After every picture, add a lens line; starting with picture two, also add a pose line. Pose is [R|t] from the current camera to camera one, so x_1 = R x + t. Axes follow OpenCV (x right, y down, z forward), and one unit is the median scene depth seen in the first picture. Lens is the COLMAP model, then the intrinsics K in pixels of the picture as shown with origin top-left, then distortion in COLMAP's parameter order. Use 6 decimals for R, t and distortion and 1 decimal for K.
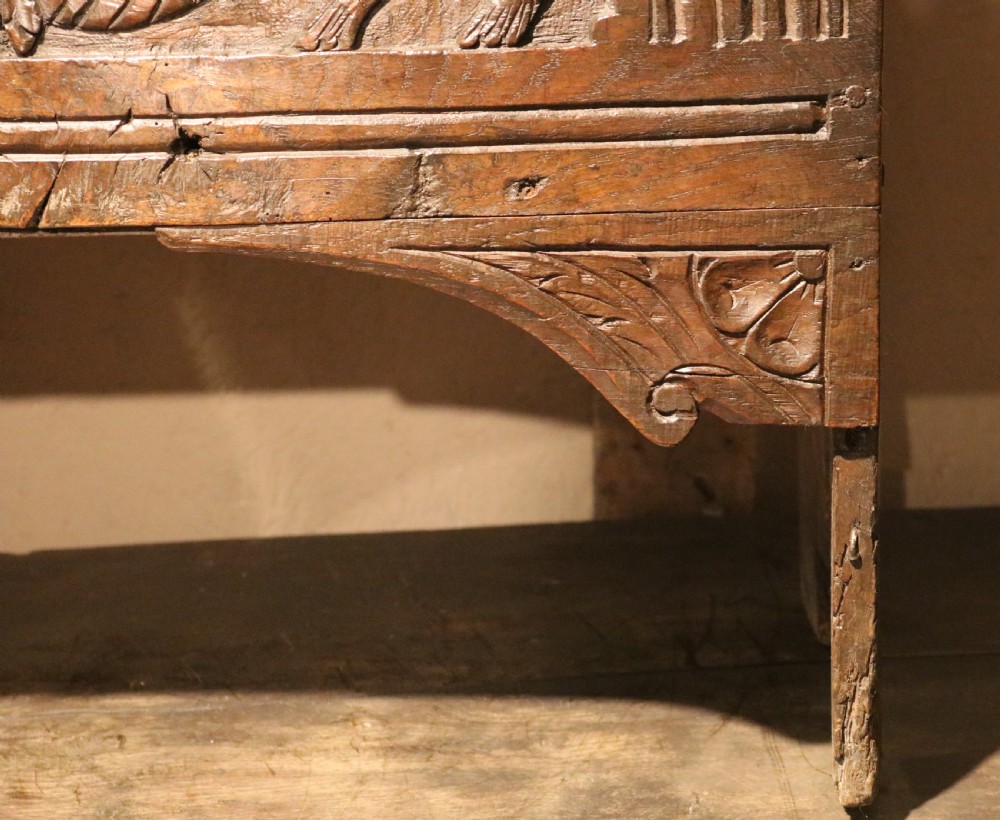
lens RADIAL K [[2887.9, 0, 619.5], [0, 2887.9, 423.8], [0, 0, 1]] dist [-0.006225, 0.327936]
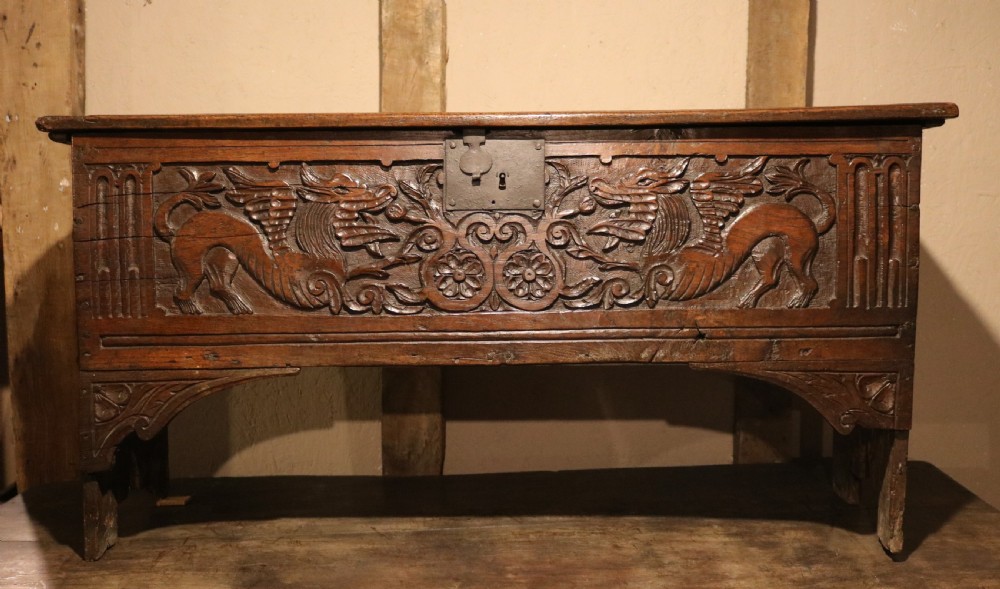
lens RADIAL K [[1040.3, 0, 498.6], [0, 1040.3, 311.8], [0, 0, 1]] dist [-0.107957, 0.026589]
pose [[0.999031, 0.017072, -0.040578, -0.294101], [-0.021995, 0.992017, -0.124172, 0.020261], [0.038134, 0.124944, 0.991431, -0.125140]]
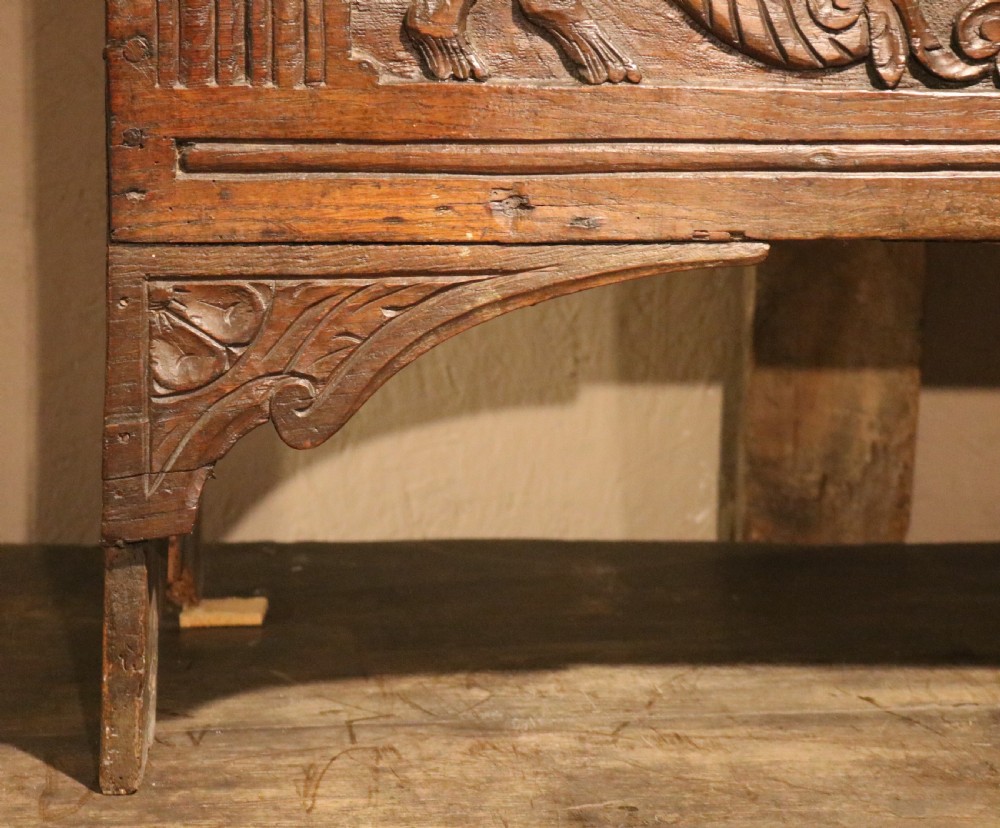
lens RADIAL K [[2841.3, 0, 416.7], [0, 2841.3, 437.2], [0, 0, 1]] dist [-0.015657, 0.428226]
pose [[0.998357, 0.039241, -0.041754, -0.612130], [-0.038941, 0.999210, 0.007991, 0.014882], [0.042035, -0.006352, 0.999096, -0.075736]]
